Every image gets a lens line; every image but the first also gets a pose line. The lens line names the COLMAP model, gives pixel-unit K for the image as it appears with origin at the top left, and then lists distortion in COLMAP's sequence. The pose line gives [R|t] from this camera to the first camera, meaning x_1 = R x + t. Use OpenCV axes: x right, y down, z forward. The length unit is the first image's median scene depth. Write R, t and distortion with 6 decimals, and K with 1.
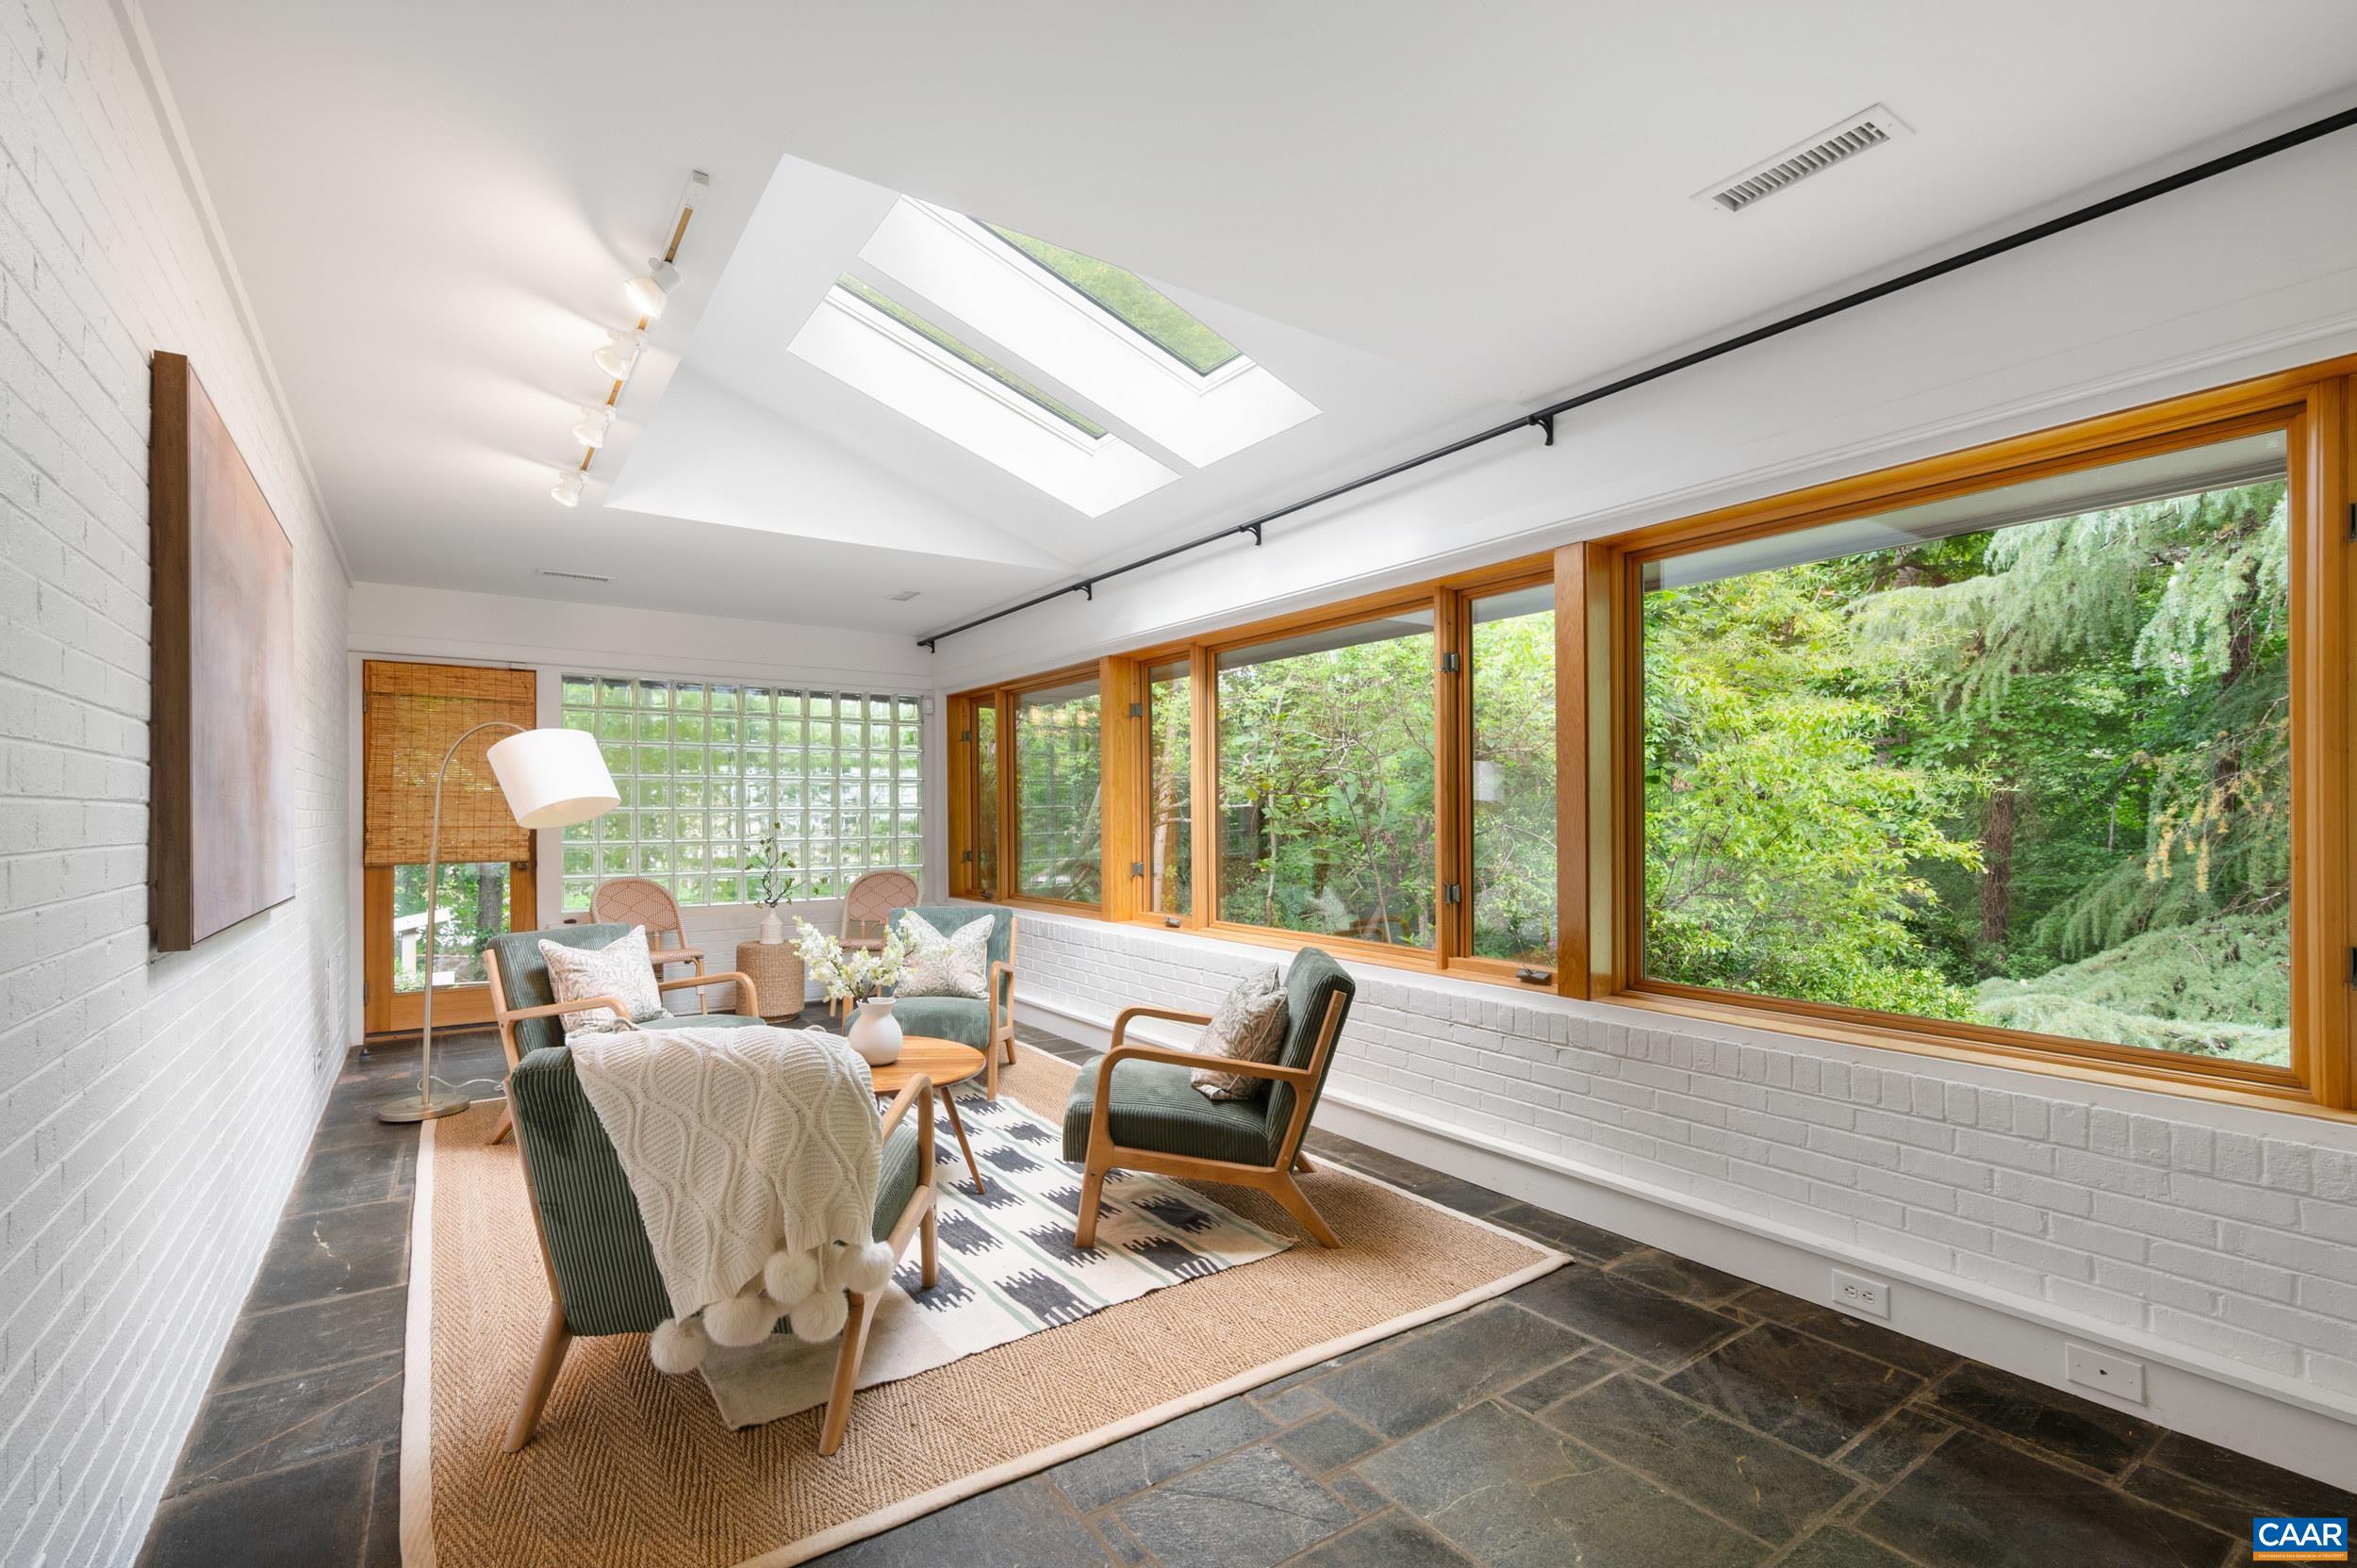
lens RADIAL K [[1056.6, 0, 1184.7], [0, 1056.6, 812.4], [0, 0, 1]] dist [-0.000572, 0.000402]
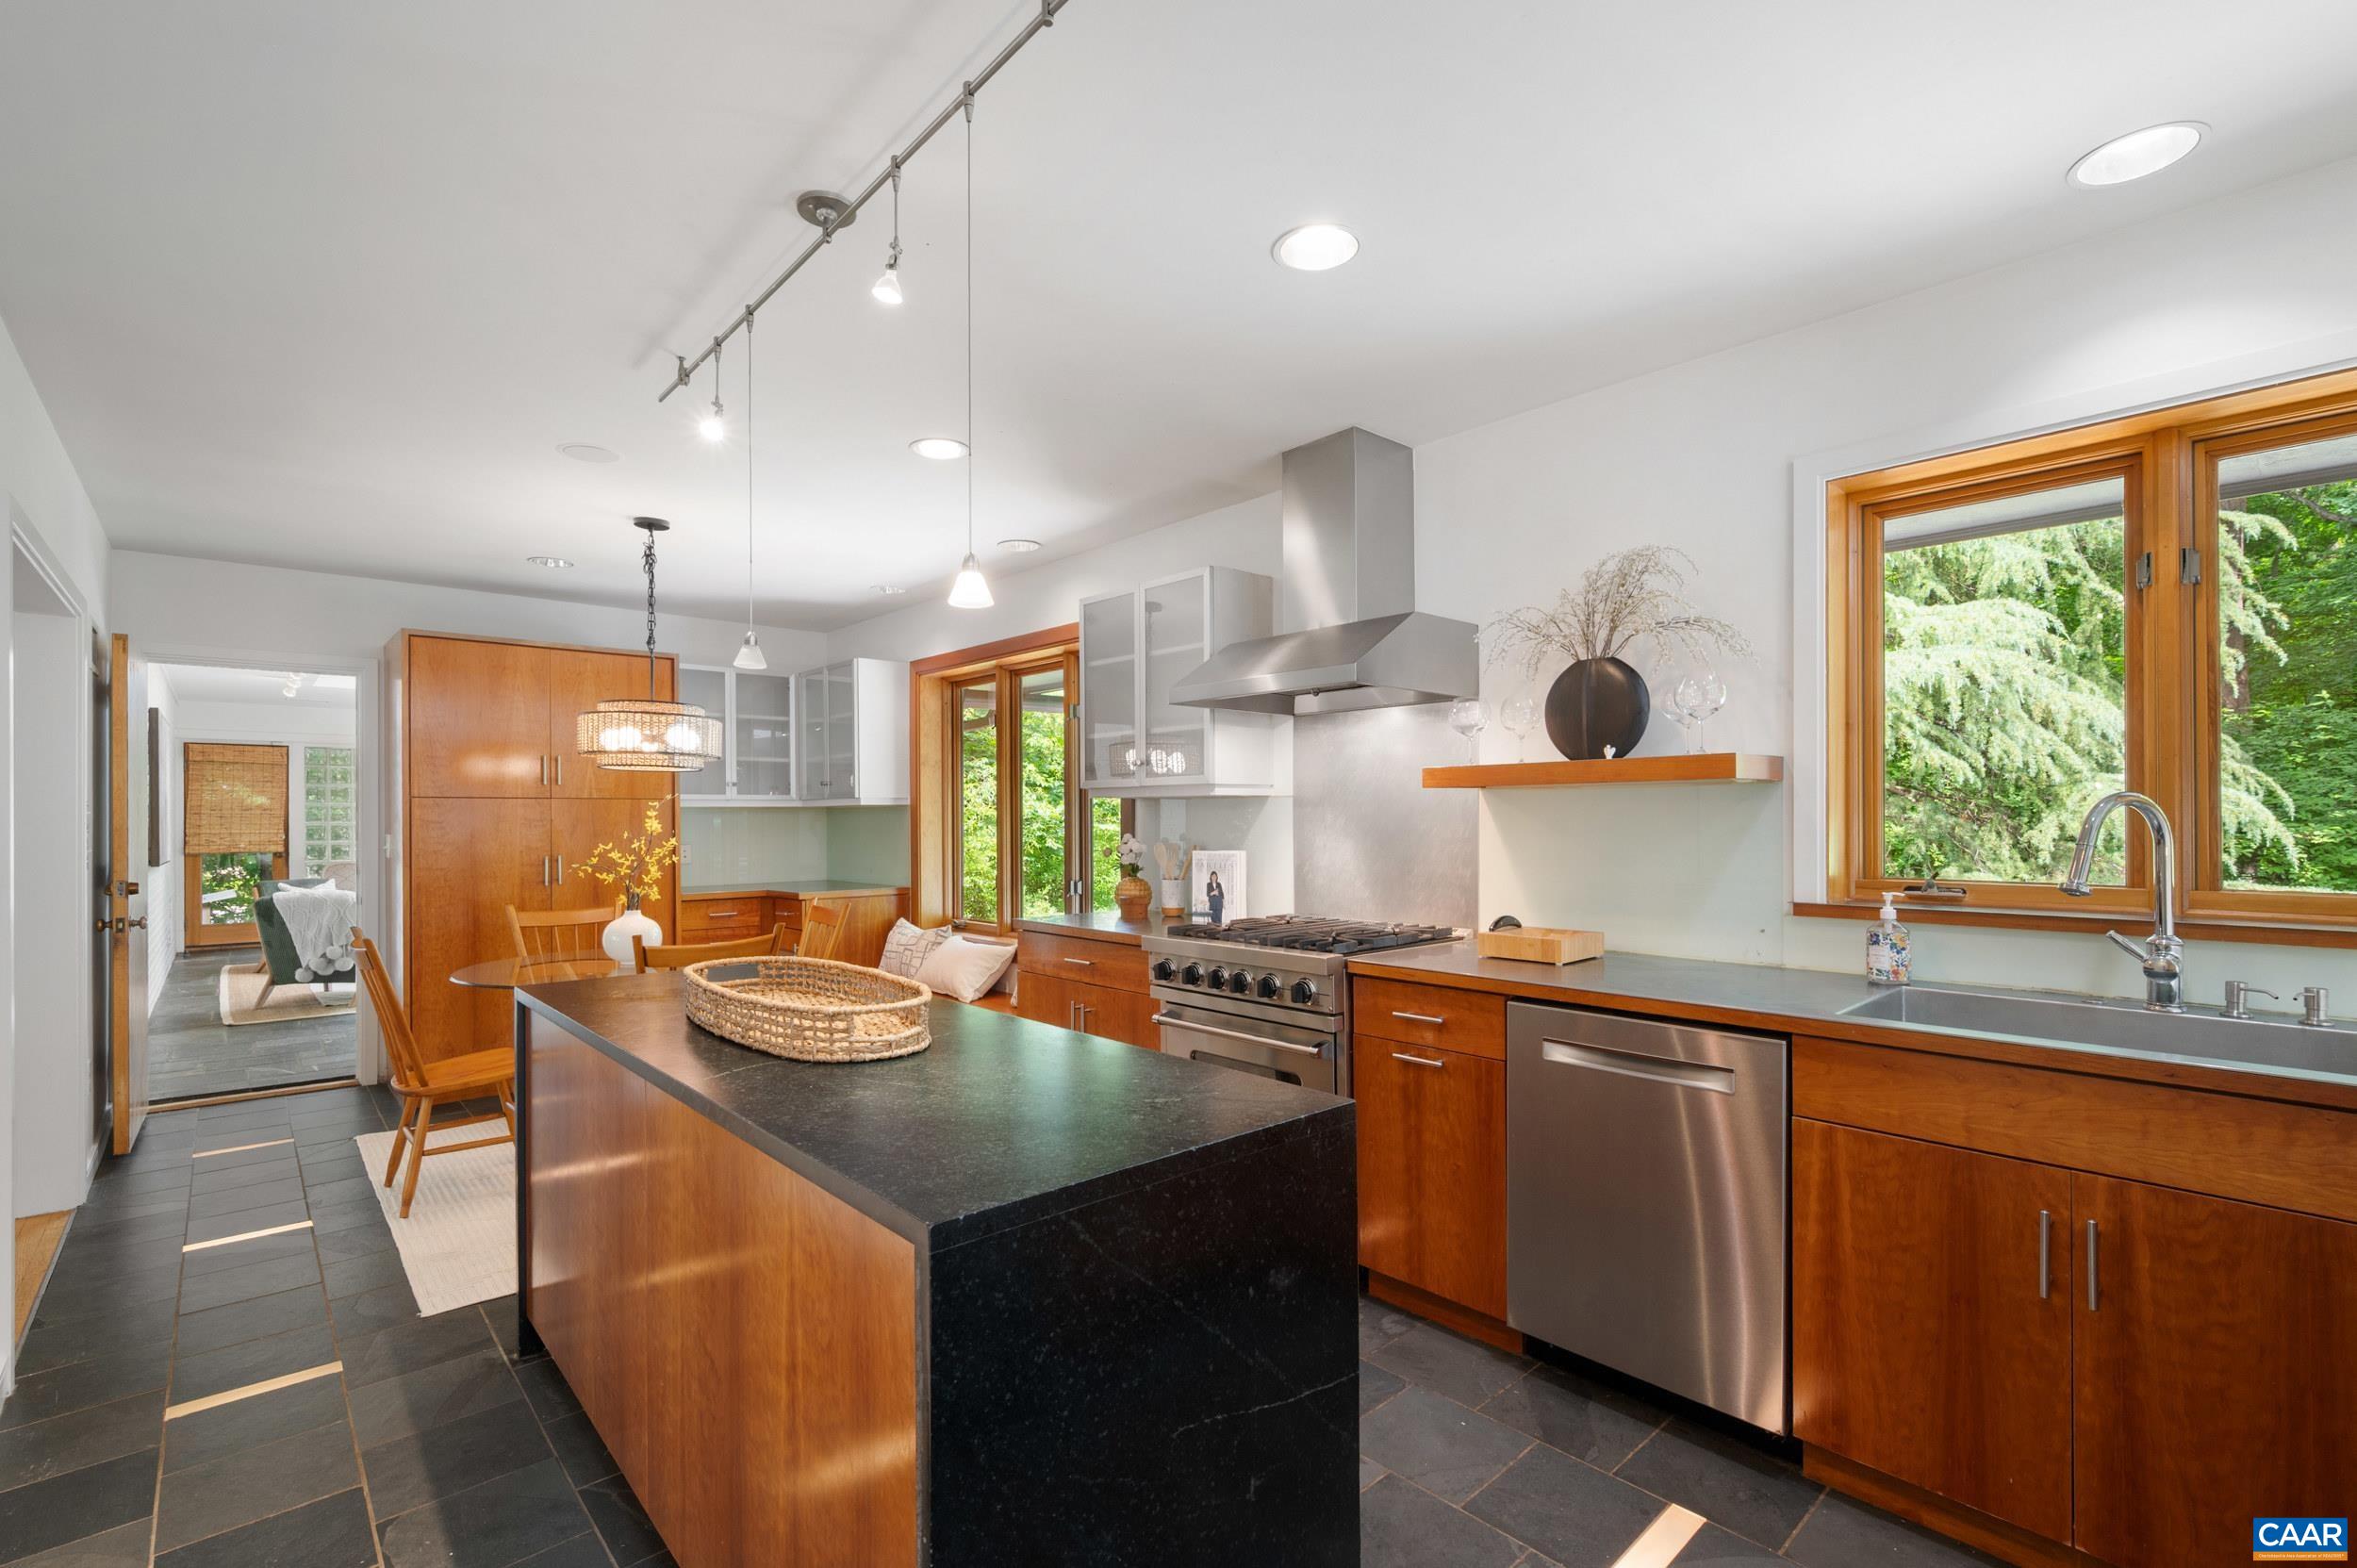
lens RADIAL K [[1058.7, 0, 1175.5], [0, 1058.7, 818.2], [0, 0, 1]] dist [-0.000788, 0.000004]
pose [[0.993084, -0.001595, 0.117396, 1.084501], [0.001389, 0.999997, 0.001835, -0.021032], [-0.117399, -0.001659, 0.993083, -1.552833]]
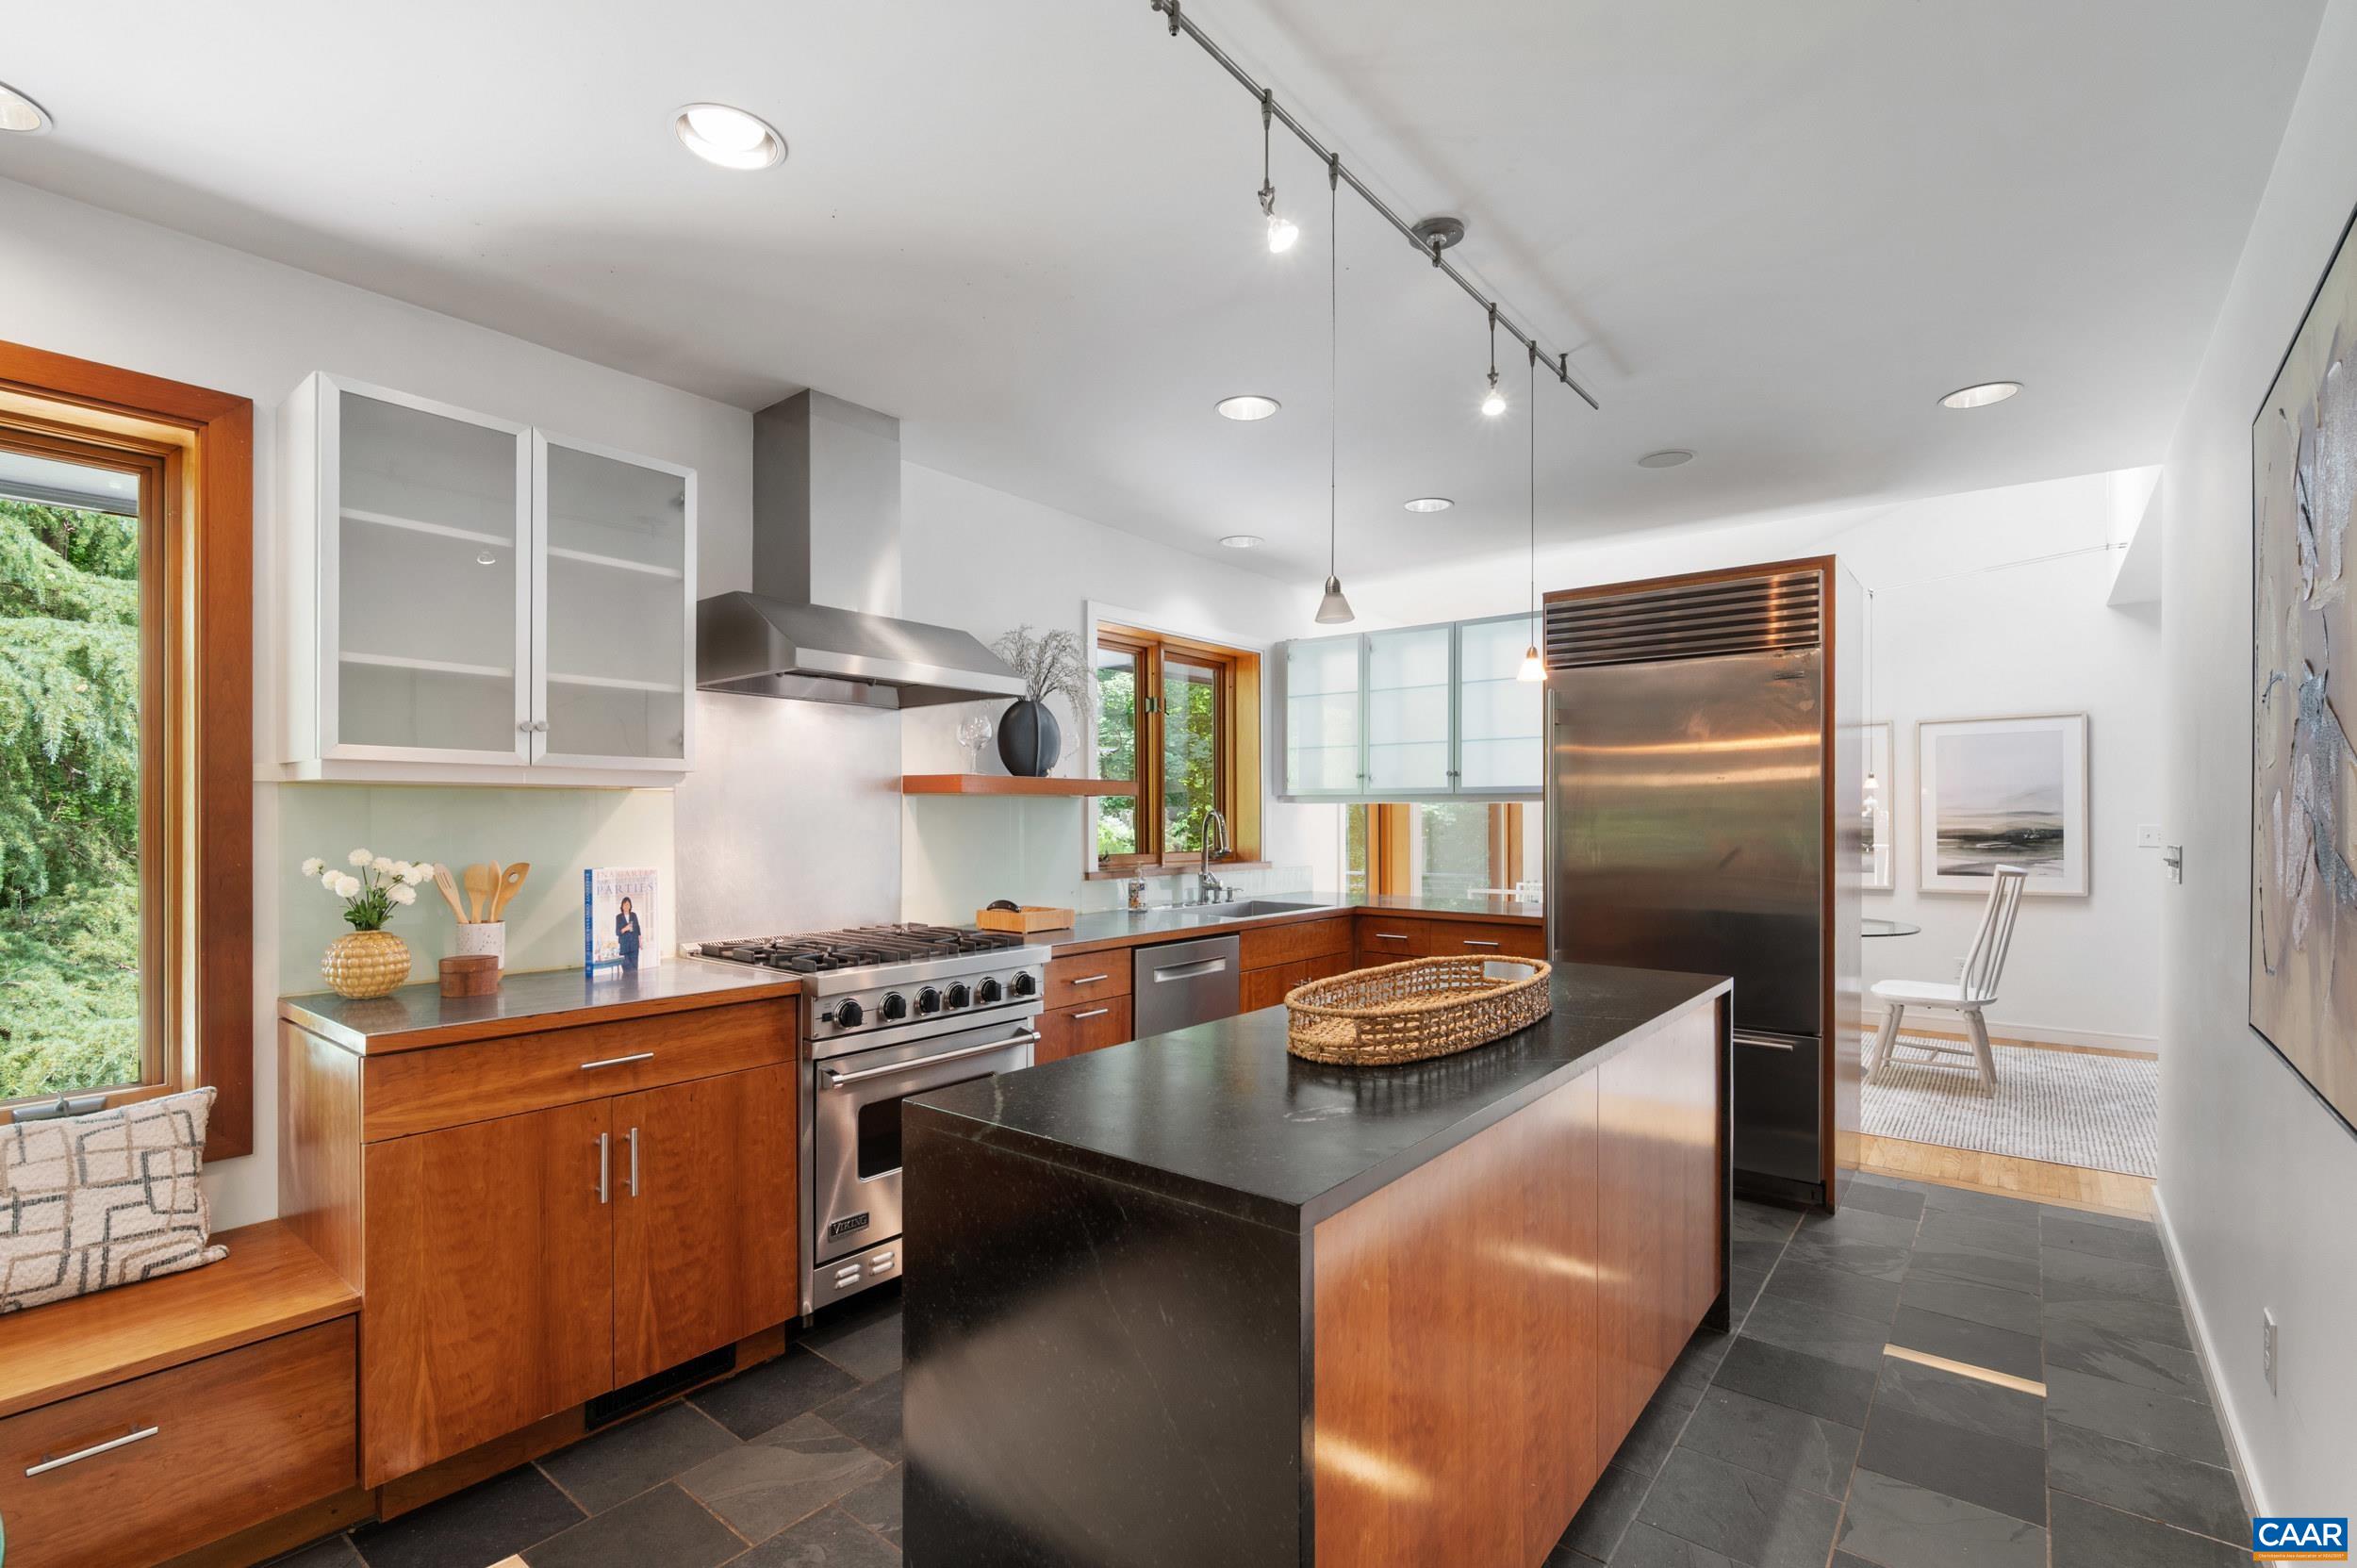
lens RADIAL K [[1056.6, 0, 1184.7], [0, 1056.6, 812.4], [0, 0, 1]] dist [-0.000572, 0.000402]
pose [[-0.286317, 0.007342, 0.958107, 0.444071], [-0.000642, 0.999969, -0.007855, -0.019288], [-0.958135, -0.002864, -0.286303, -0.678165]]
